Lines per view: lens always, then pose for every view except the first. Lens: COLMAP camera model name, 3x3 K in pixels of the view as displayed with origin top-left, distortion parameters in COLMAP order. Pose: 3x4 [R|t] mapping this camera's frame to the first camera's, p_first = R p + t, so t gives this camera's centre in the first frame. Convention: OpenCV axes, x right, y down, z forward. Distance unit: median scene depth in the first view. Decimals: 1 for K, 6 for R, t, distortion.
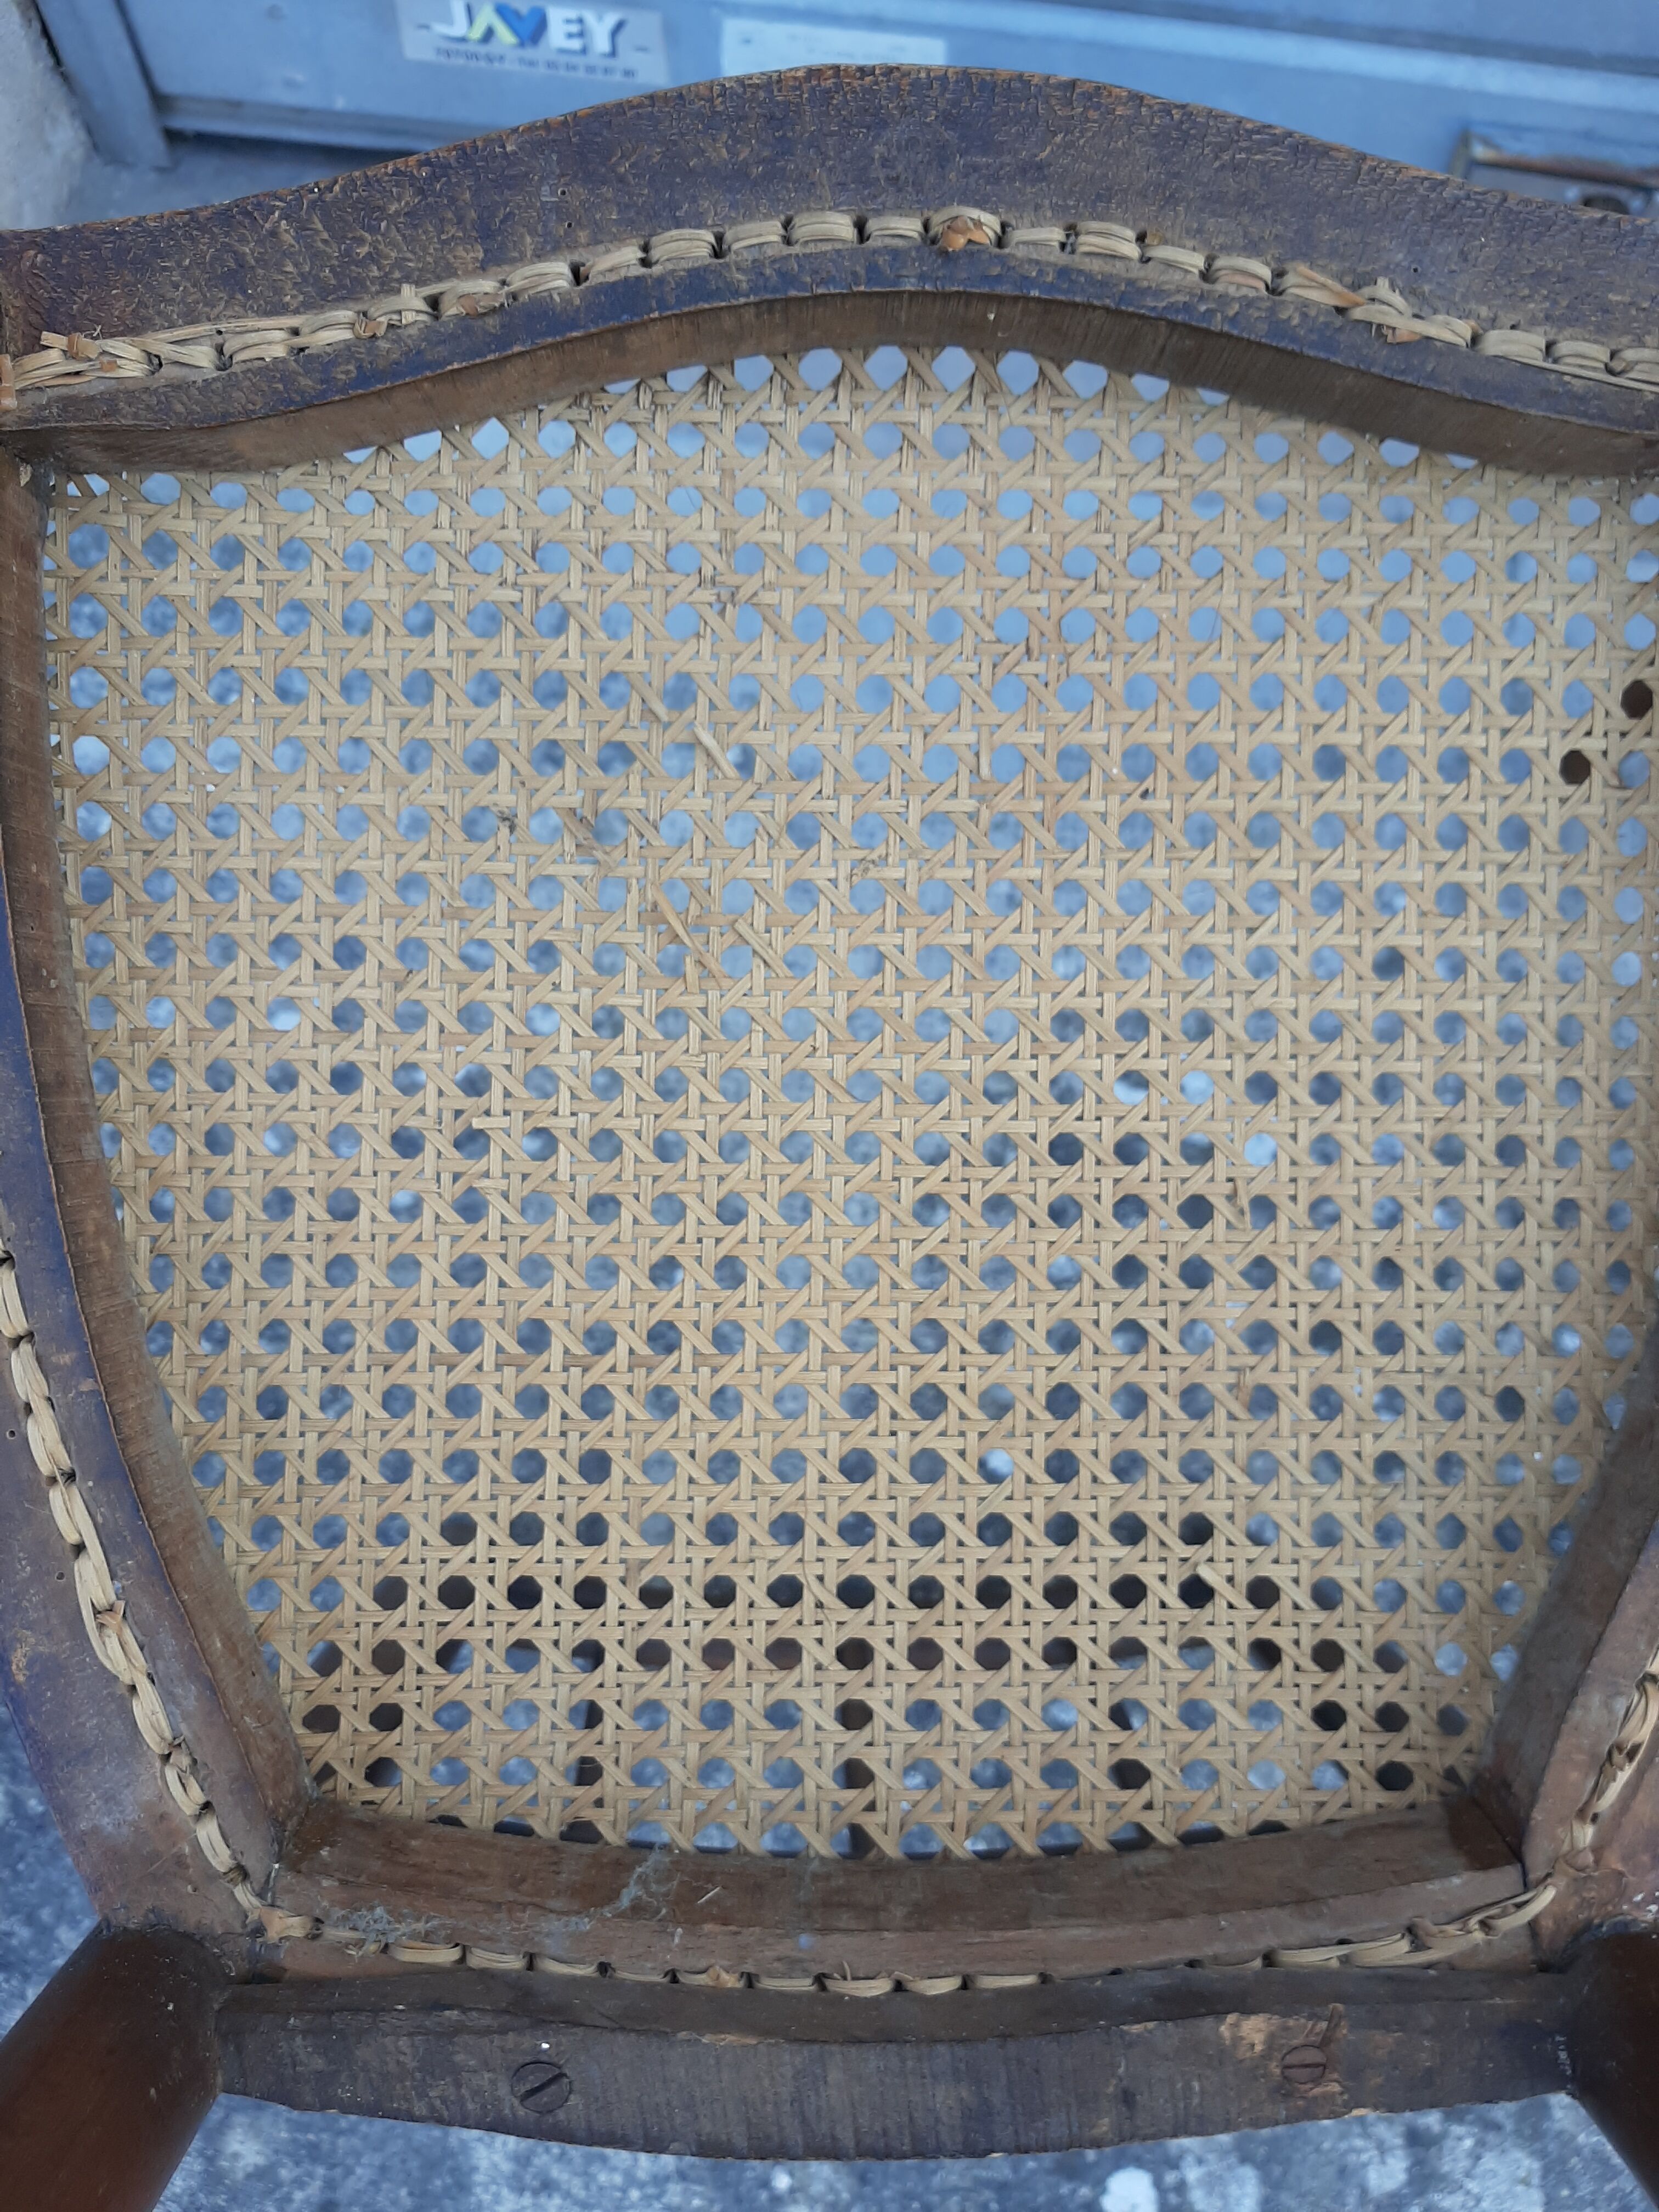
lens RADIAL K [[1700.6, 0, 810.3], [0, 1700.6, 1118.3], [0, 0, 1]] dist [0.037221, -0.077312]
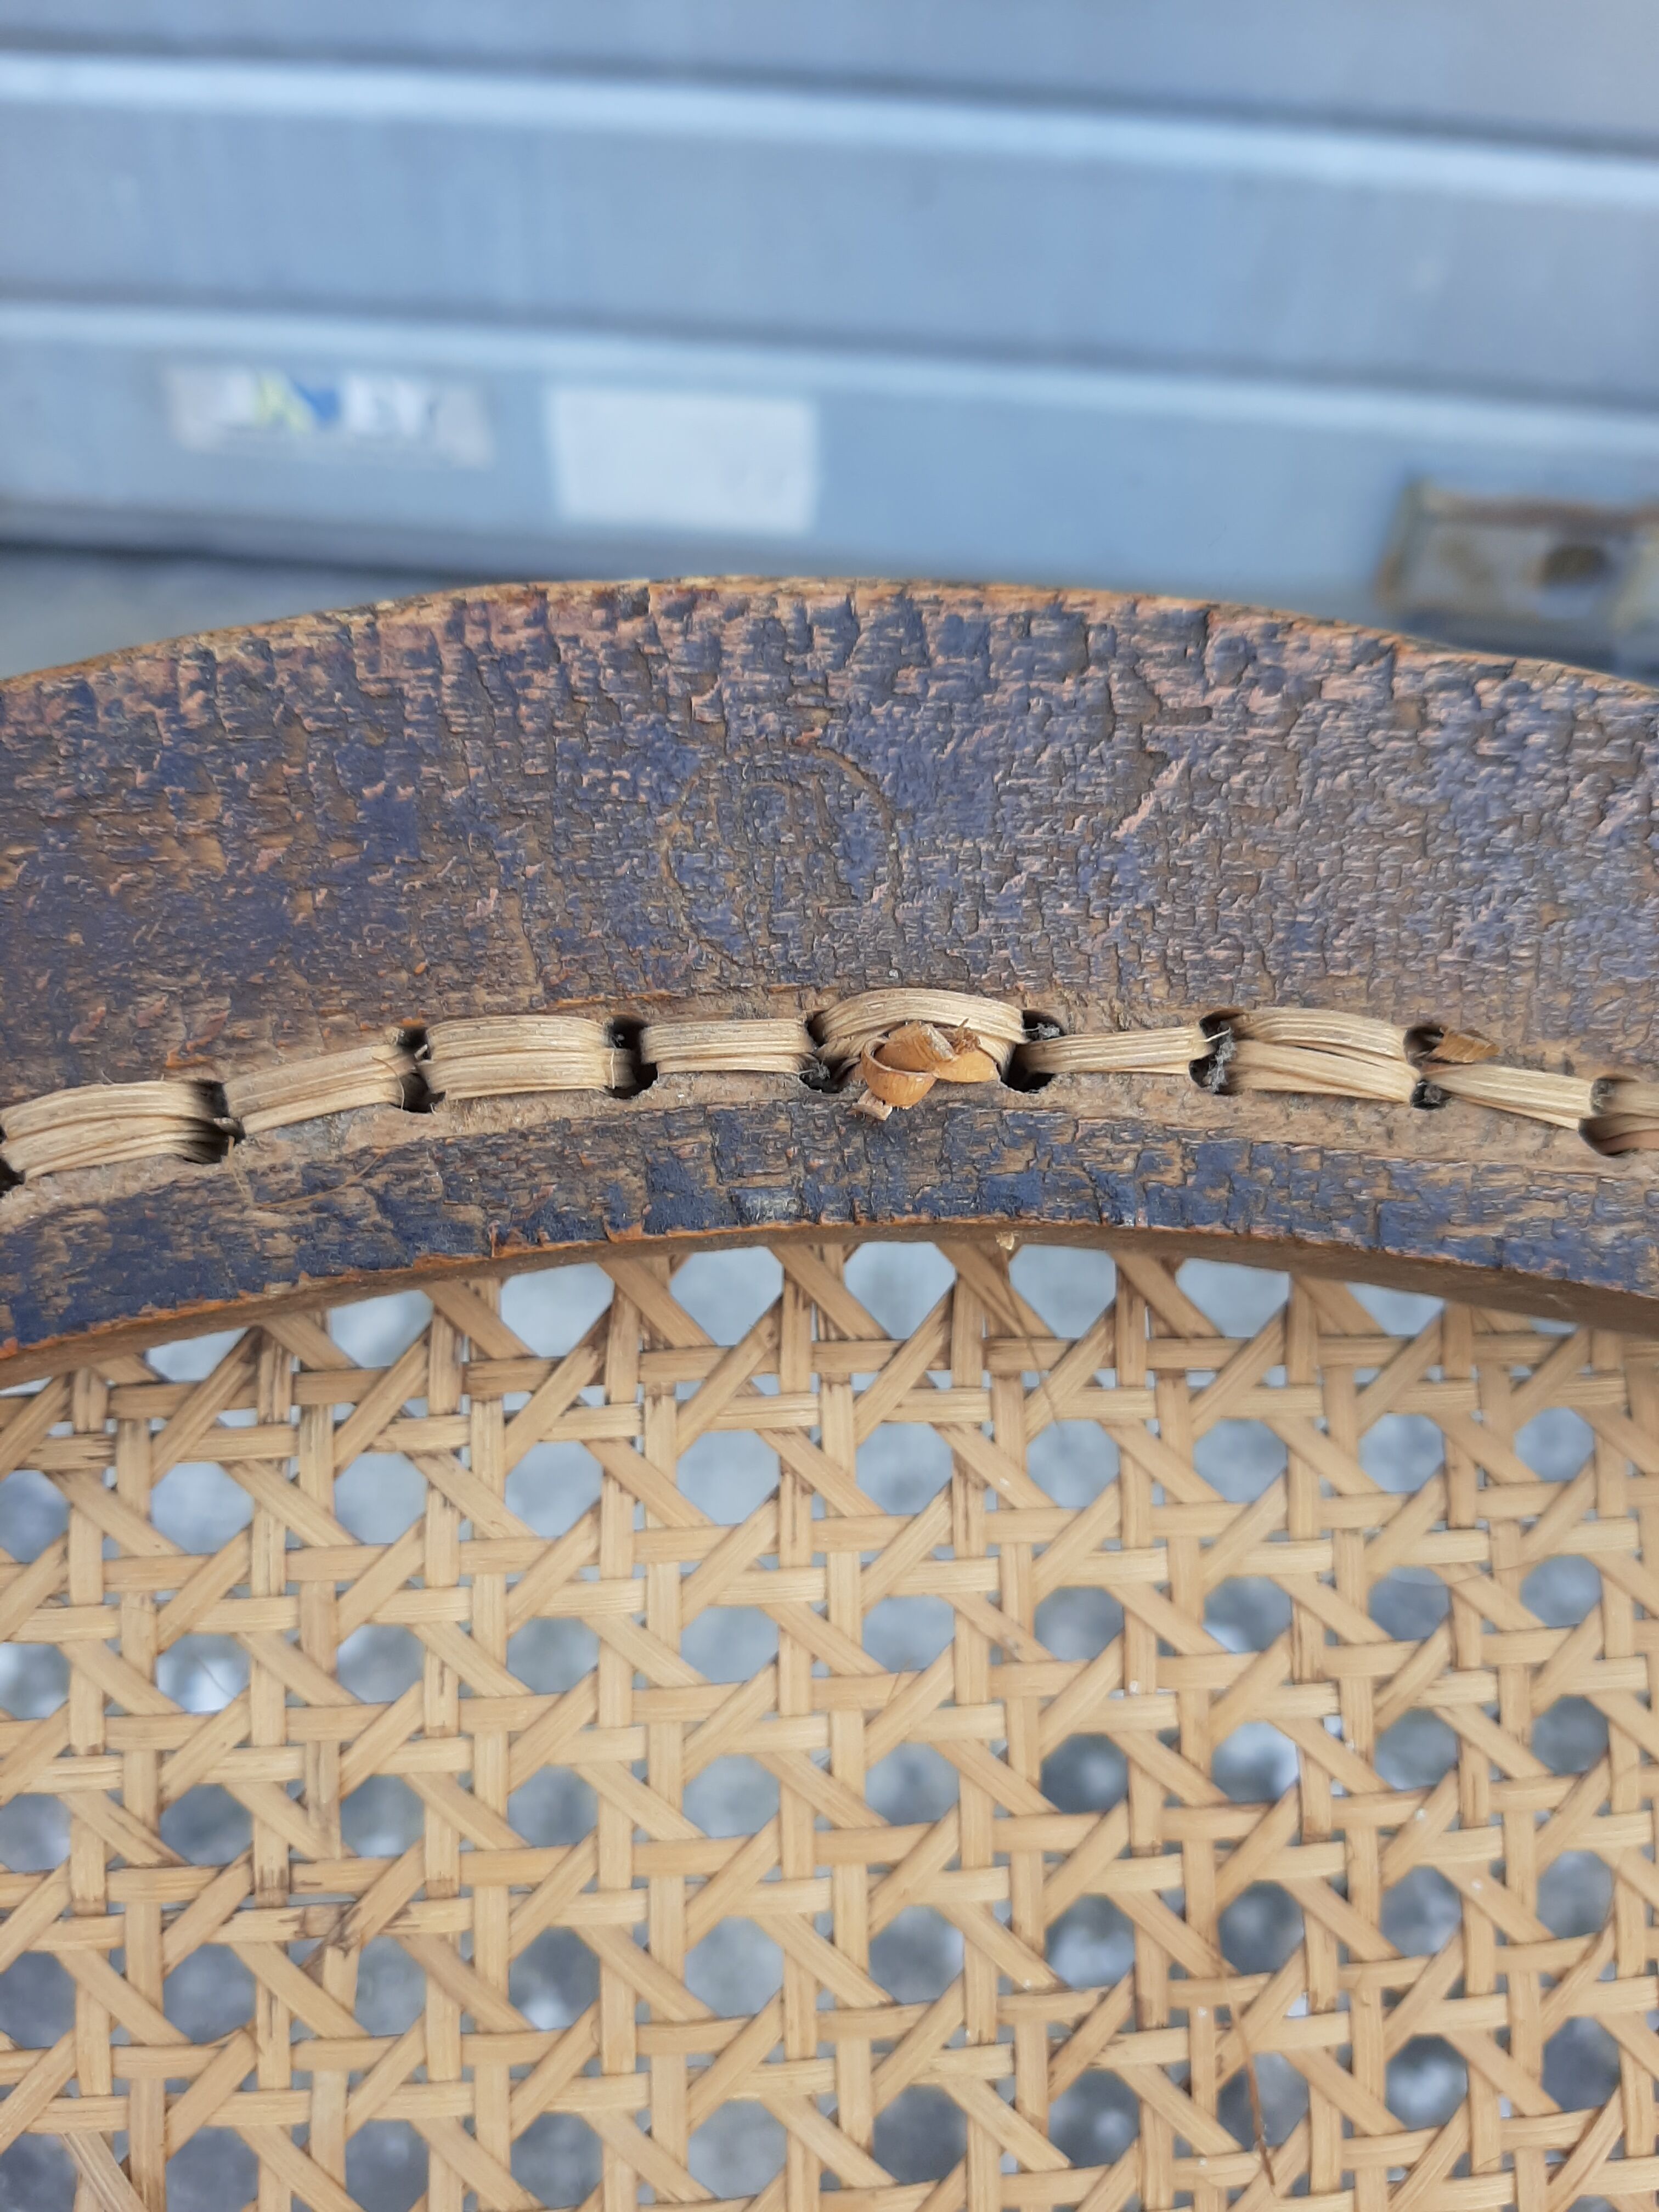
lens RADIAL K [[1700.6, 0, 845.1], [0, 1700.6, 1109.7], [0, 0, 1]] dist [0.037221, -0.077312]
pose [[0.996663, -0.046407, 0.067151, 0.050022], [0.051289, 0.996019, -0.072907, -0.480999], [-0.063500, 0.076108, 0.995076, 0.653638]]
